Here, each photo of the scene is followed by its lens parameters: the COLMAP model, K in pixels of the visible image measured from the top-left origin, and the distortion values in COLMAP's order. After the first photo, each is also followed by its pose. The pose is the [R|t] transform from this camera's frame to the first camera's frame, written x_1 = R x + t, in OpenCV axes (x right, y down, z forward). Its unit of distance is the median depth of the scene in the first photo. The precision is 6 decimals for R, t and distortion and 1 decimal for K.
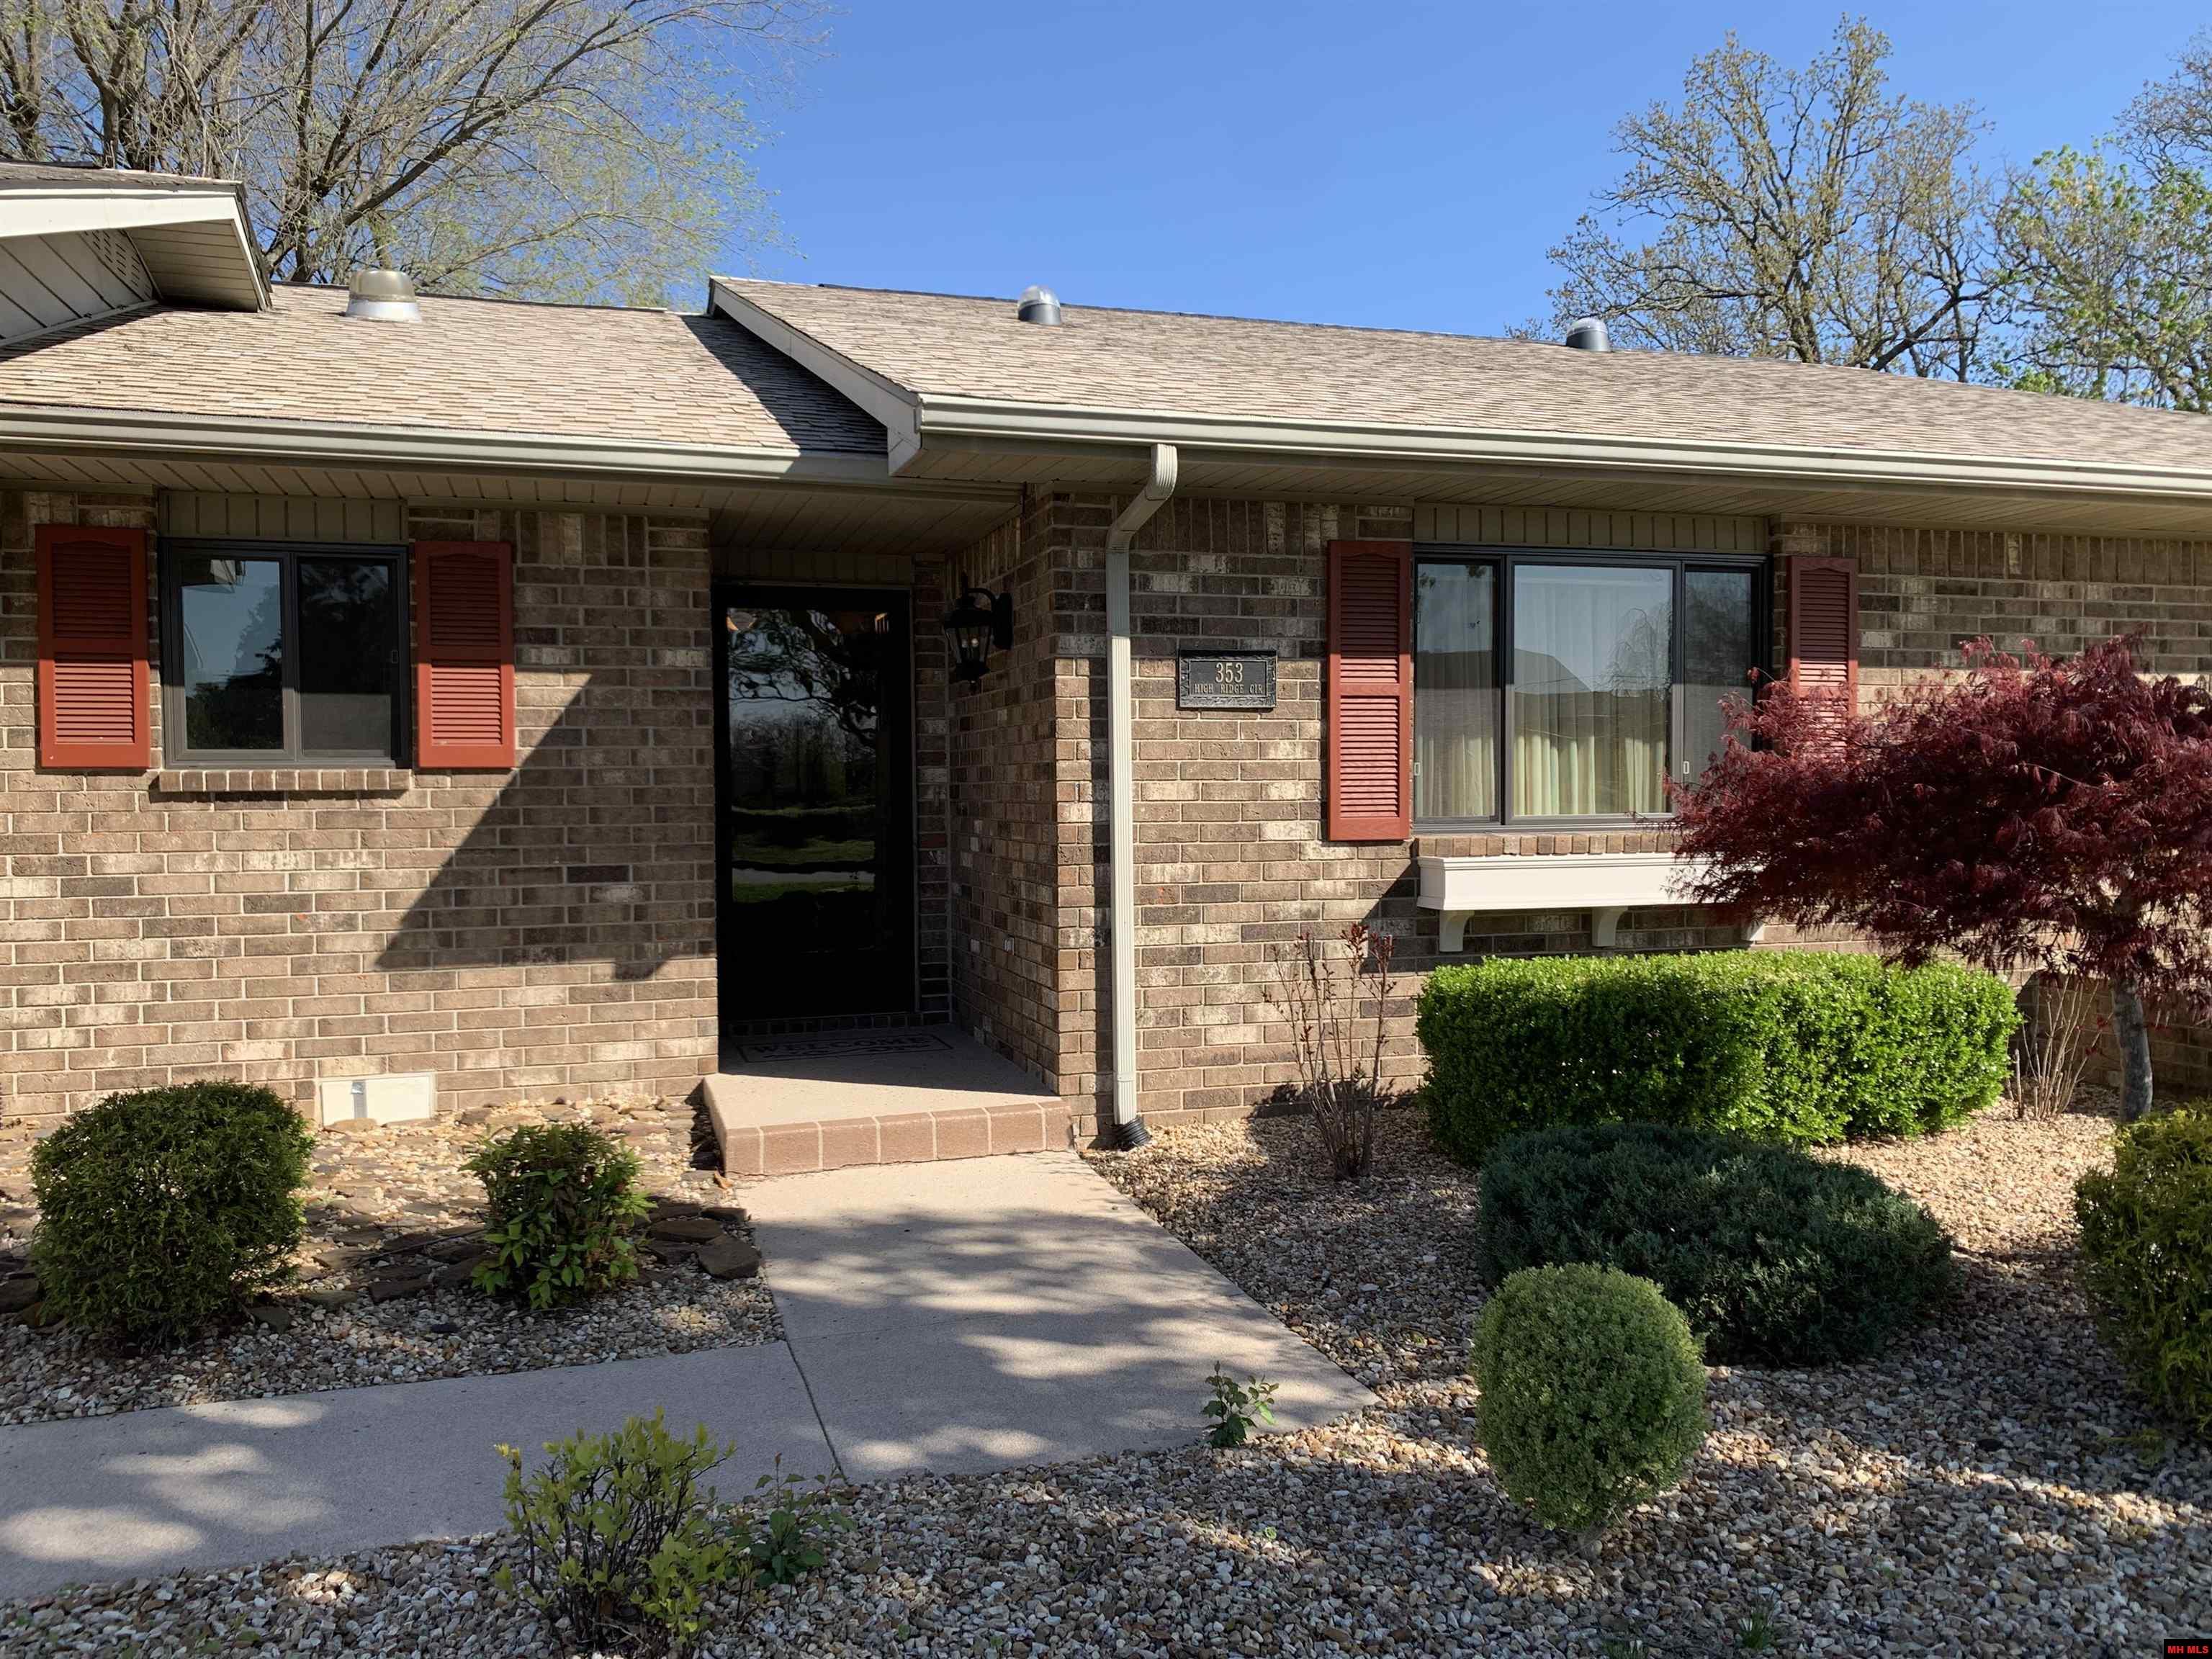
lens RADIAL K [[1678.4, 0, 1100.7], [0, 1678.4, 836.9], [0, 0, 1]] dist [0.034553, -0.030930]
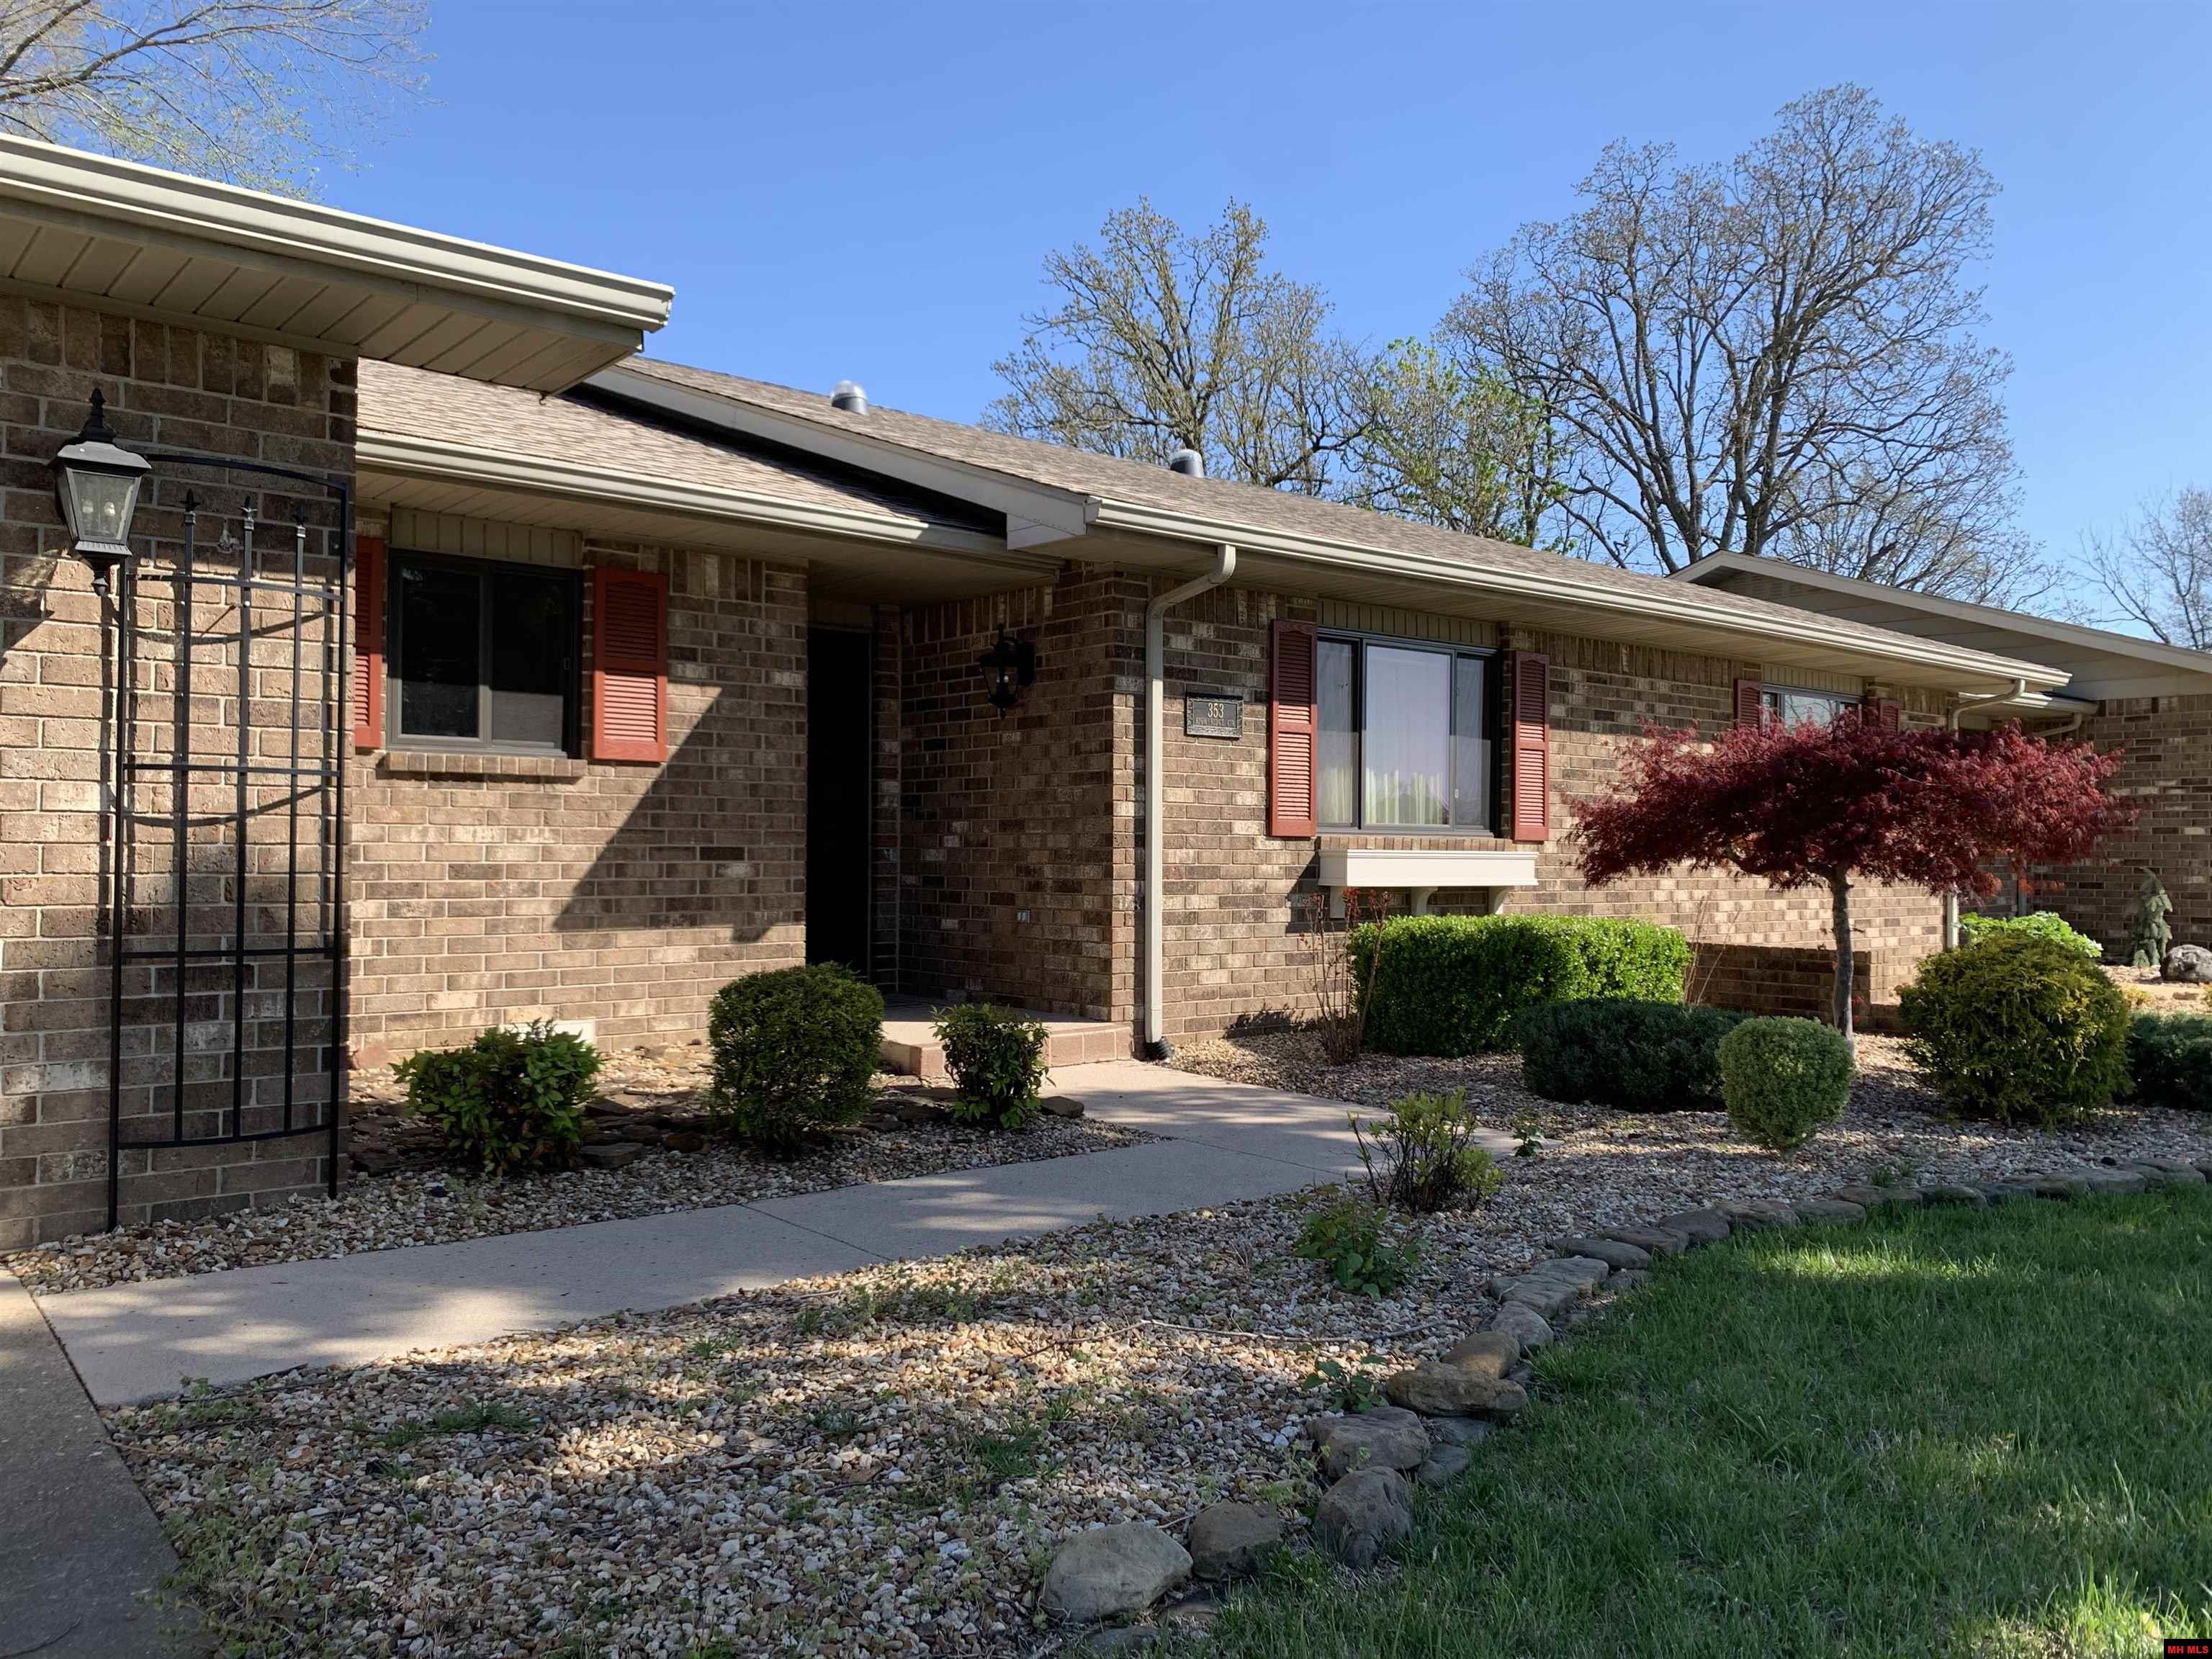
lens RADIAL K [[1678.4, 0, 1106.2], [0, 1678.4, 830.3], [0, 0, 1]] dist [0.034553, -0.030930]
pose [[0.923875, 0.019585, 0.382193, -0.515546], [-0.002222, 0.998947, -0.045817, 0.061212], [-0.382688, 0.041480, 0.922946, -0.218279]]
